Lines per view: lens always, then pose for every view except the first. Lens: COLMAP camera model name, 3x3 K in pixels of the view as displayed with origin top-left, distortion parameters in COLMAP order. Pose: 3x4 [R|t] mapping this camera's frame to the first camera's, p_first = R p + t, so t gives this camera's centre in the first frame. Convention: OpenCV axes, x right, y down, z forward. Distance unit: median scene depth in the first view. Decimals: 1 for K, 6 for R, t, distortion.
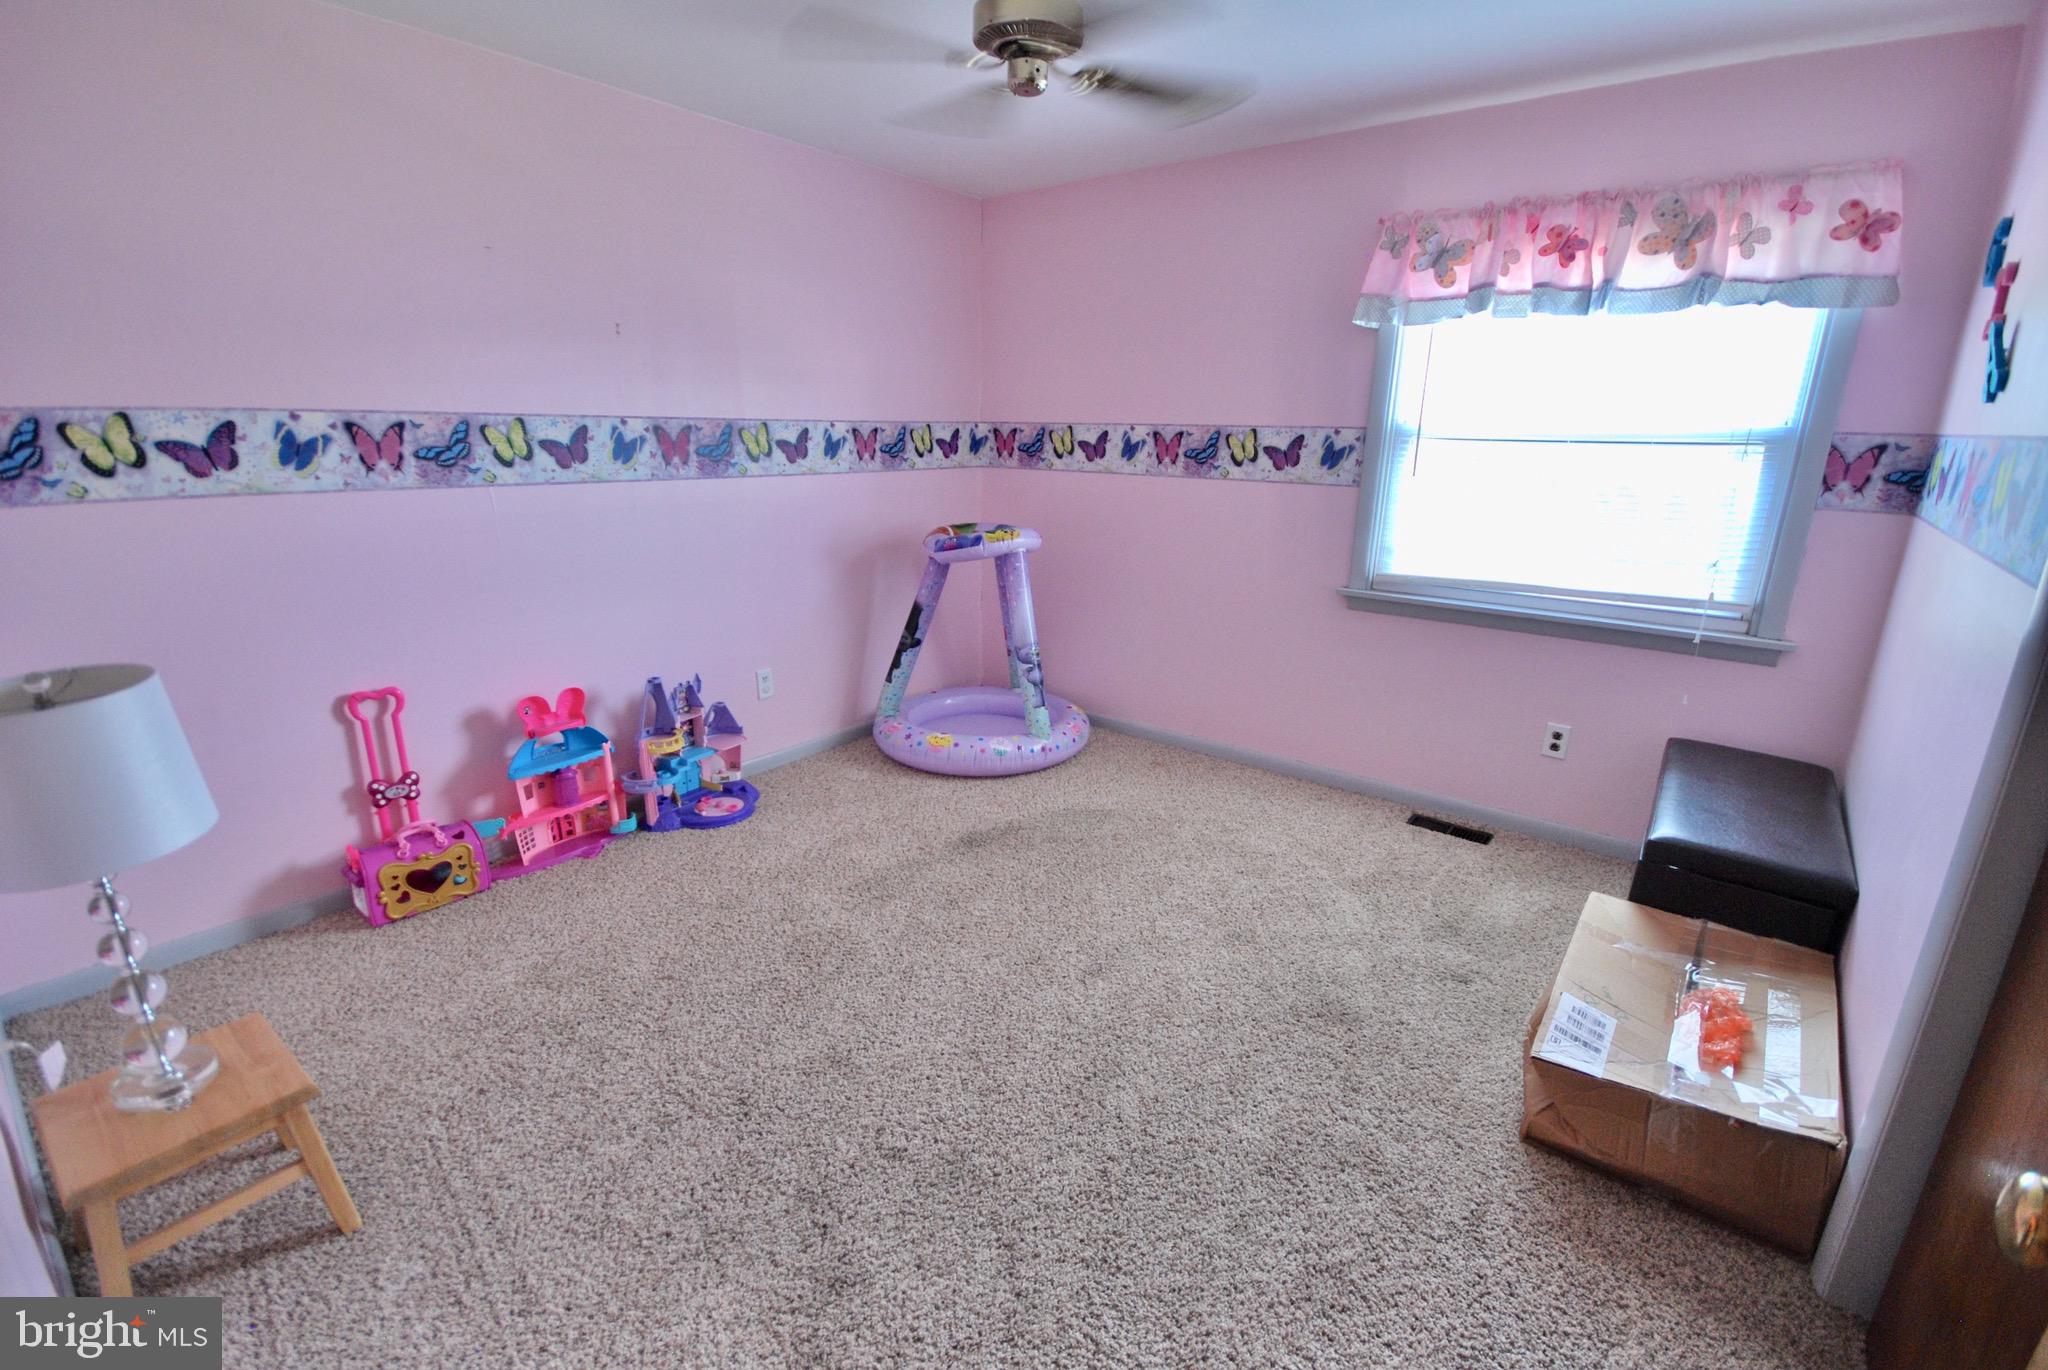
lens RADIAL K [[905.4, 0, 1029.9], [0, 905.4, 686.0], [0, 0, 1]] dist [0.011949, -0.009414]
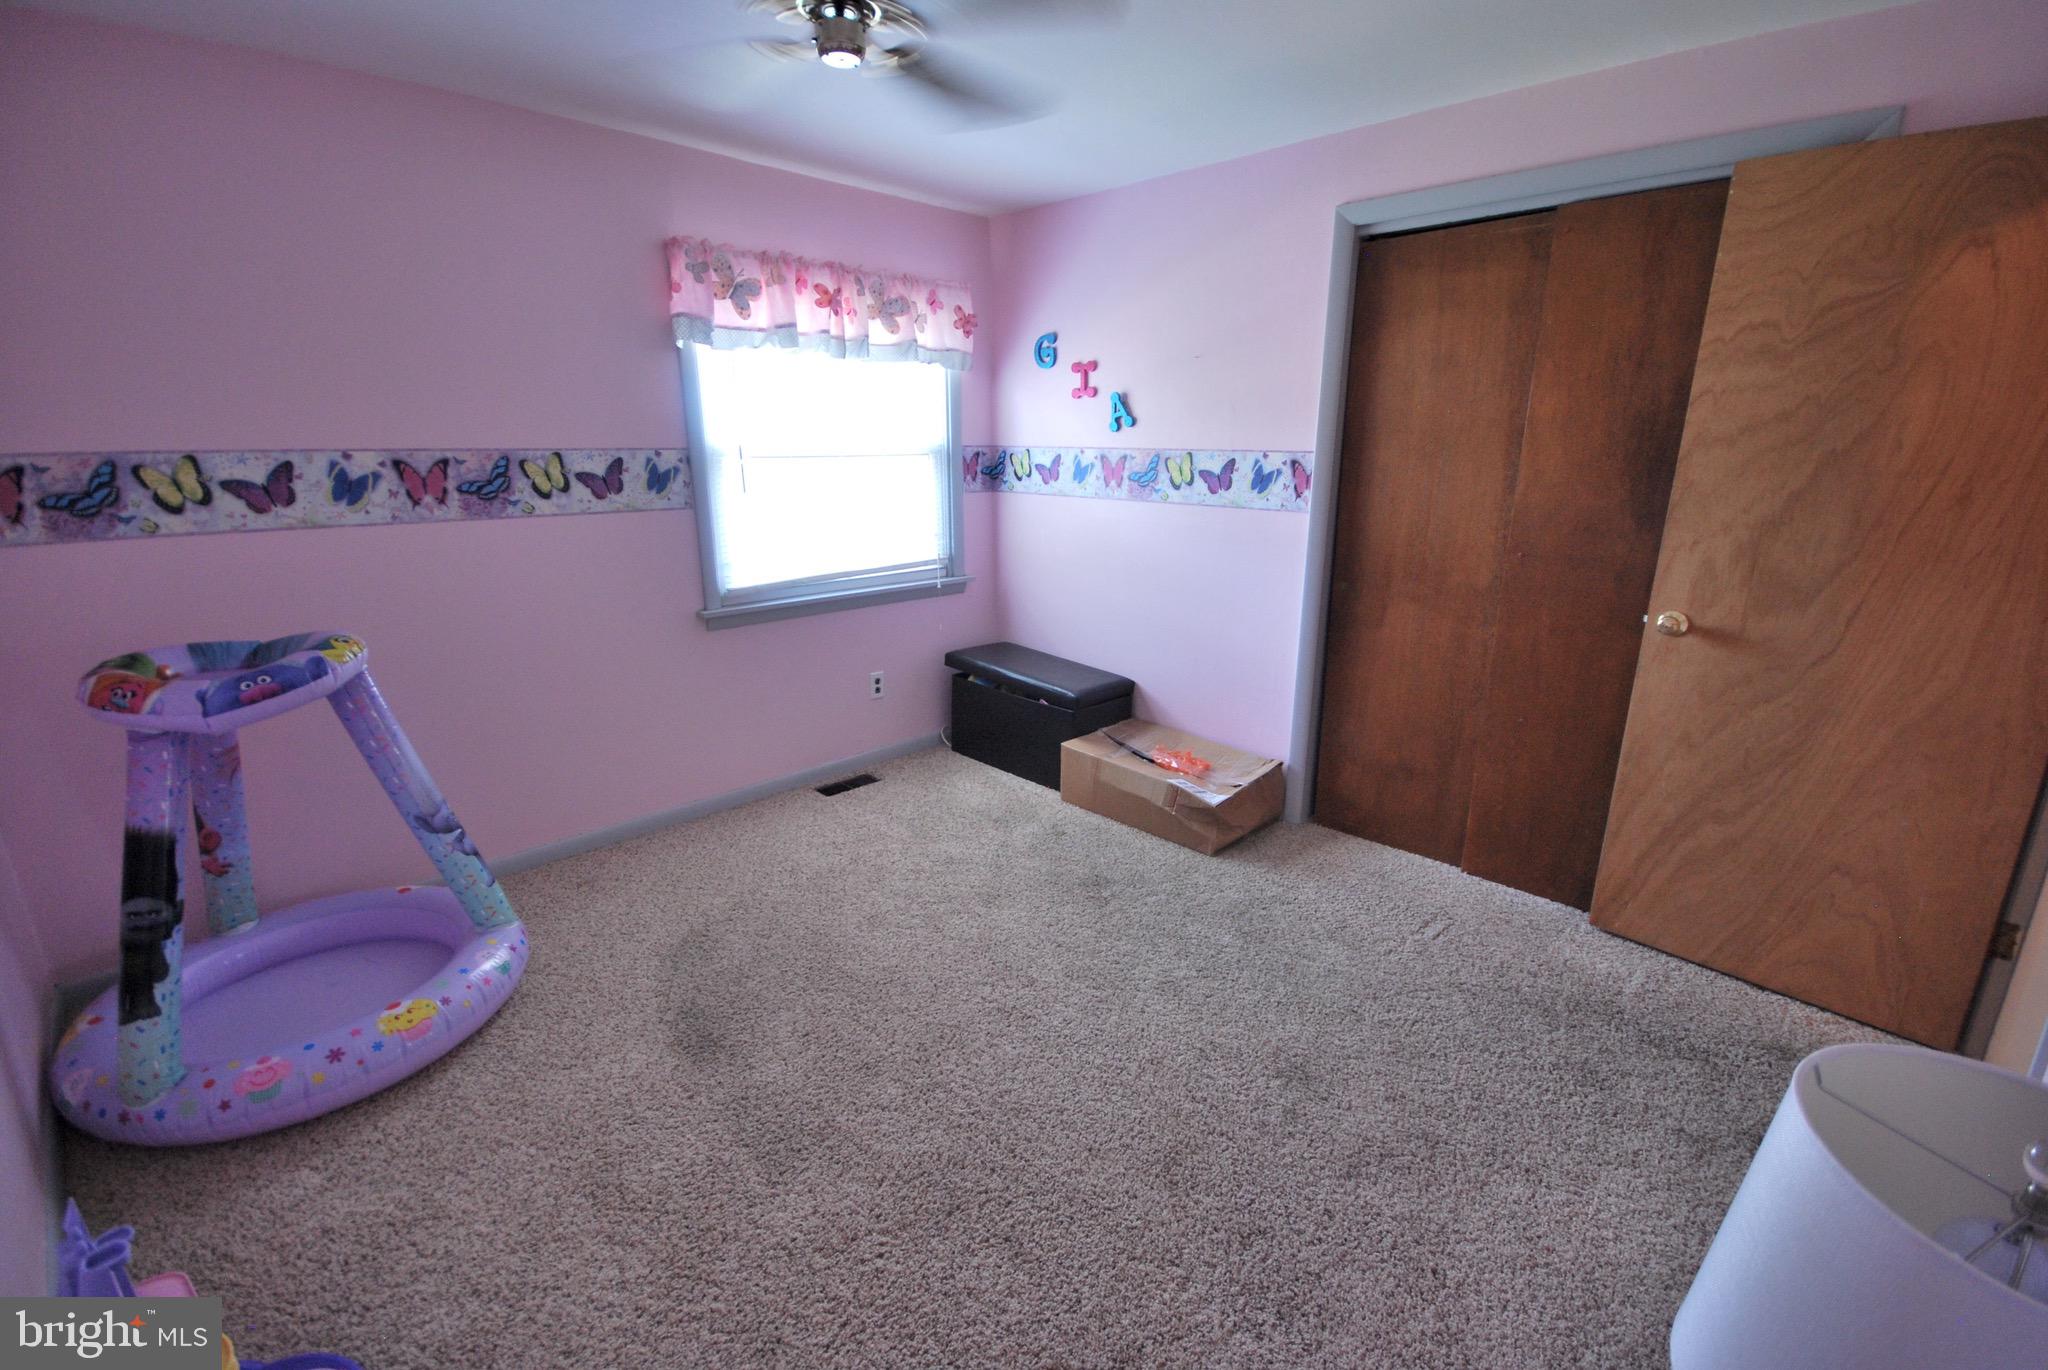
lens RADIAL K [[905.4, 0, 1030.0], [0, 905.4, 680.7], [0, 0, 1]] dist [0.011949, -0.009414]
pose [[0.112493, -0.271750, 0.955771, -0.706458], [0.275205, 0.932769, 0.232819, -0.209499], [-0.954781, 0.236843, 0.179717, 0.625867]]
